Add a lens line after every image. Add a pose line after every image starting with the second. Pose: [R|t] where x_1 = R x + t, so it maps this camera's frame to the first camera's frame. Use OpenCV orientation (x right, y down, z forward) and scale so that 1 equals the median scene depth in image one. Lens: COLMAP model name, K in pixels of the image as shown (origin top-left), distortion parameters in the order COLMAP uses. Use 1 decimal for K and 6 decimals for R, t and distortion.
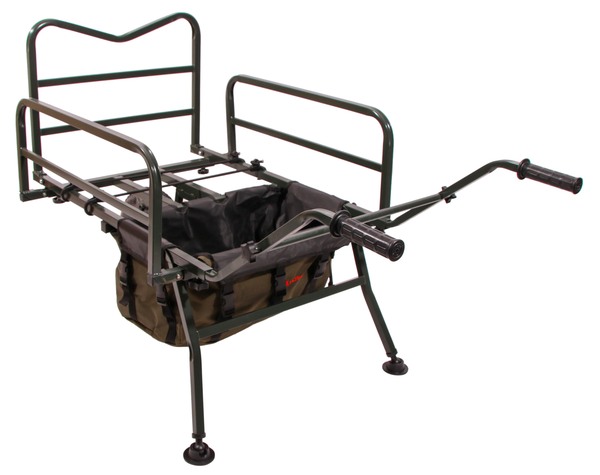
lens RADIAL K [[847.9, 0, 300.0], [0, 847.9, 237.5], [0, 0, 1]] dist [-0.273519, 0.003615]
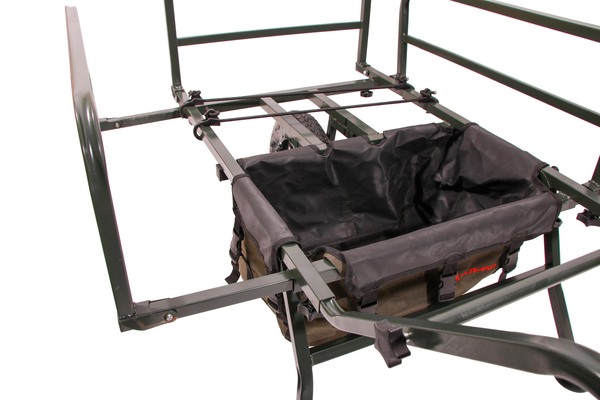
lens RADIAL K [[497.1, 0, 300.0], [0, 497.1, 200.0], [0, 0, 1]] dist [-0.074709, 0.004222]
pose [[0.956881, 0.133252, -0.258112, -0.033564], [-0.082661, 0.976749, 0.197808, -0.073585], [0.278469, -0.167943, 0.945648, 0.507299]]
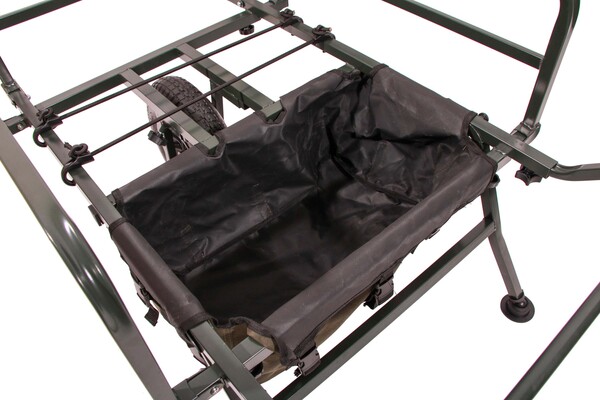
lens RADIAL K [[497.1, 0, 300.0], [0, 497.1, 200.0], [0, 0, 1]] dist [-0.074709, 0.004222]
pose [[0.995545, -0.049597, -0.080184, -0.044929], [0.081092, 0.884289, 0.459845, -0.155315], [0.048099, -0.464299, 0.884372, 0.605824]]
